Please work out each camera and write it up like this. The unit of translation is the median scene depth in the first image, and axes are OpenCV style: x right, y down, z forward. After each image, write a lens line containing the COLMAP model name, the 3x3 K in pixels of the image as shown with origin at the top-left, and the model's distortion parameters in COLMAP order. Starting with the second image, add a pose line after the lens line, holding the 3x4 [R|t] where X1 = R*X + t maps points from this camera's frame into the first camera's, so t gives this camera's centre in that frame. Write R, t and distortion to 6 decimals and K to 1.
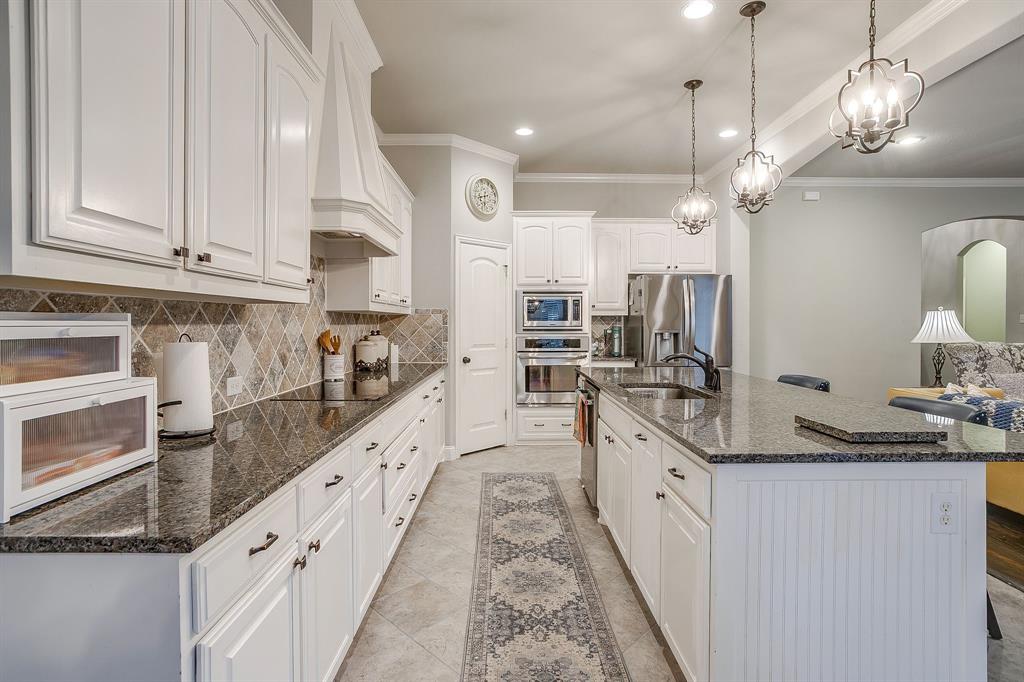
lens RADIAL K [[502.0, 0, 512.7], [0, 502.0, 325.2], [0, 0, 1]] dist [-0.027351, 0.006070]
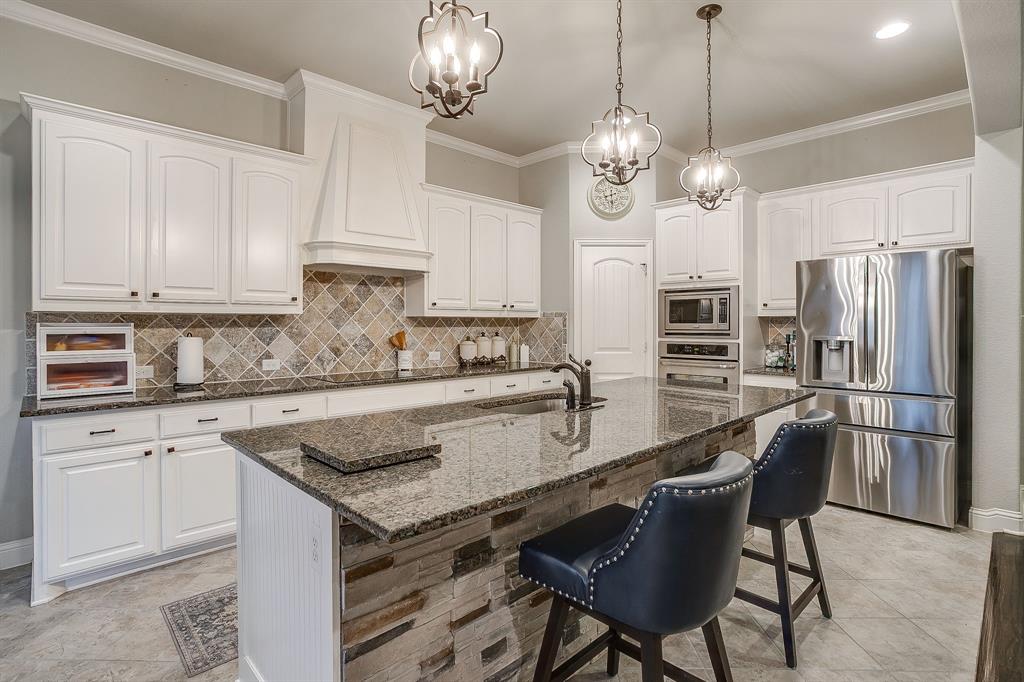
lens RADIAL K [[502.0, 0, 500.7], [0, 502.0, 325.5], [0, 0, 1]] dist [-0.027351, 0.006070]
pose [[0.688679, 0.001433, -0.725065, 0.526074], [-0.002555, 0.999997, -0.000451, -0.004214], [0.725062, 0.002163, 0.688680, 0.190170]]
